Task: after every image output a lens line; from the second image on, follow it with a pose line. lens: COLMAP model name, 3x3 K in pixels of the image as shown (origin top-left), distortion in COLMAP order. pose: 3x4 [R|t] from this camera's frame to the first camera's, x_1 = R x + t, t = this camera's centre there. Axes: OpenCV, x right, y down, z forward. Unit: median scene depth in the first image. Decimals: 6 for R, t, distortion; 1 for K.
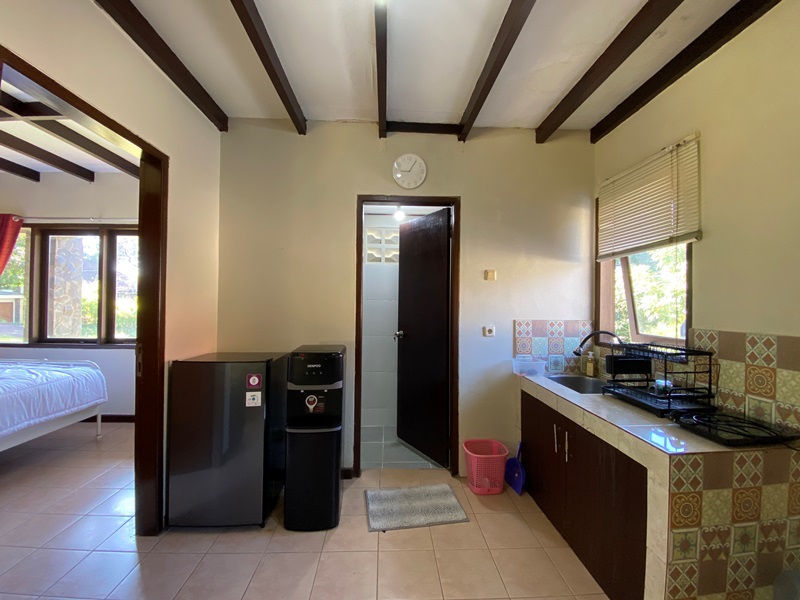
lens RADIAL K [[324.2, 0, 398.2], [0, 324.2, 297.6], [0, 0, 1]] dist [0.018695, -0.020879]
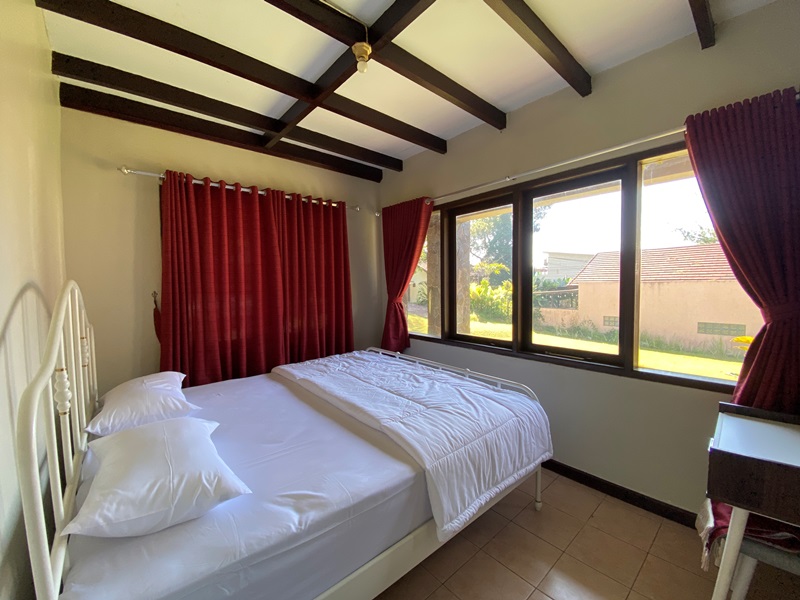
lens RADIAL K [[324.2, 0, 398.2], [0, 324.2, 297.6], [0, 0, 1]] dist [0.018695, -0.020879]
pose [[0.622705, 0.020710, -0.782182, -0.510727], [0.023282, 0.998717, 0.044978, -0.016978], [0.782110, -0.046219, 0.621424, 0.335289]]
